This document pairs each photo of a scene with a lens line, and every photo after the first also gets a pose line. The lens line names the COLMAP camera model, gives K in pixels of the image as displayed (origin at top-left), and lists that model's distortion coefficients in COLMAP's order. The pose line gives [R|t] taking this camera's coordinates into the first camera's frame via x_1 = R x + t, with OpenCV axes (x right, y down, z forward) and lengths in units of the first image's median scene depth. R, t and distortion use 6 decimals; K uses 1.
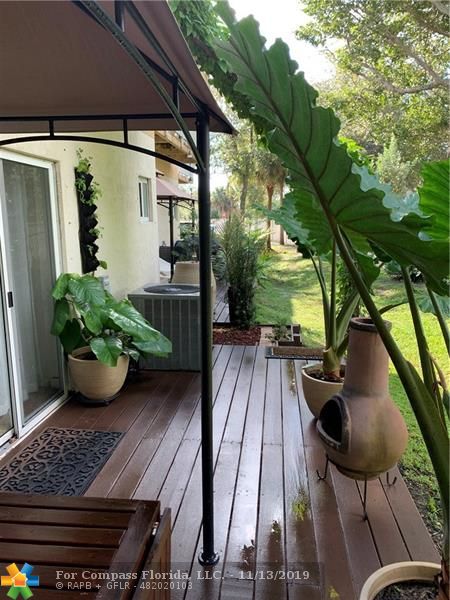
lens RADIAL K [[462.1, 0, 226.3], [0, 462.1, 299.9], [0, 0, 1]] dist [0.051332, -0.071249]
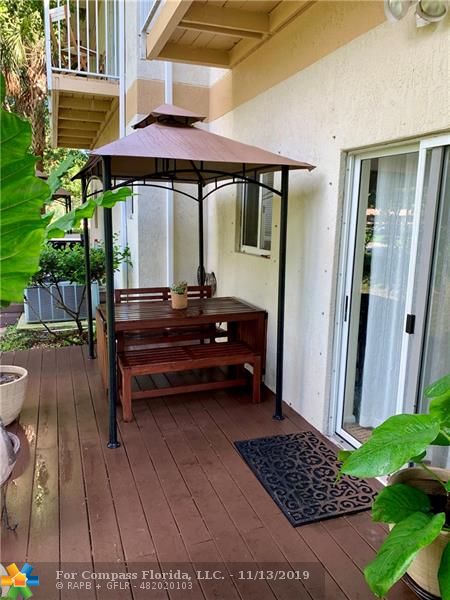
lens RADIAL K [[462.1, 0, 227.1], [0, 462.1, 299.5], [0, 0, 1]] dist [0.051332, -0.071249]
pose [[-0.897230, 0.054142, -0.438231, 0.173951], [-0.103428, 0.939077, 0.327777, -0.272522], [0.429279, 0.339417, -0.836968, 1.568293]]
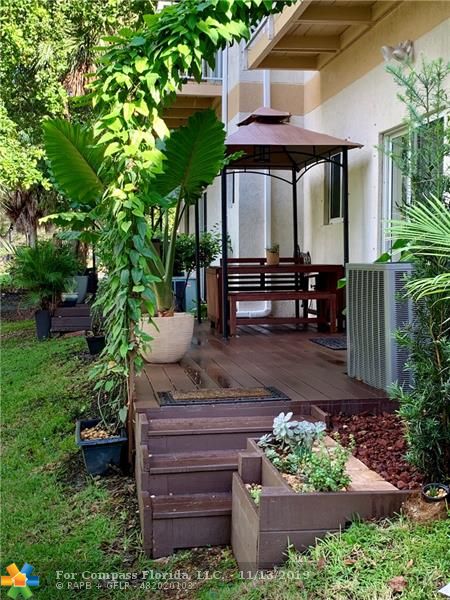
lens RADIAL K [[828.9, 0, 224.1], [0, 828.9, 300.9], [0, 0, 1]] dist [0.070385, 0.000000]
pose [[-0.965374, 0.012490, -0.260571, 0.382804], [-0.046571, 0.974556, 0.219252, -0.288550], [0.256679, 0.223795, -0.940230, 2.264873]]
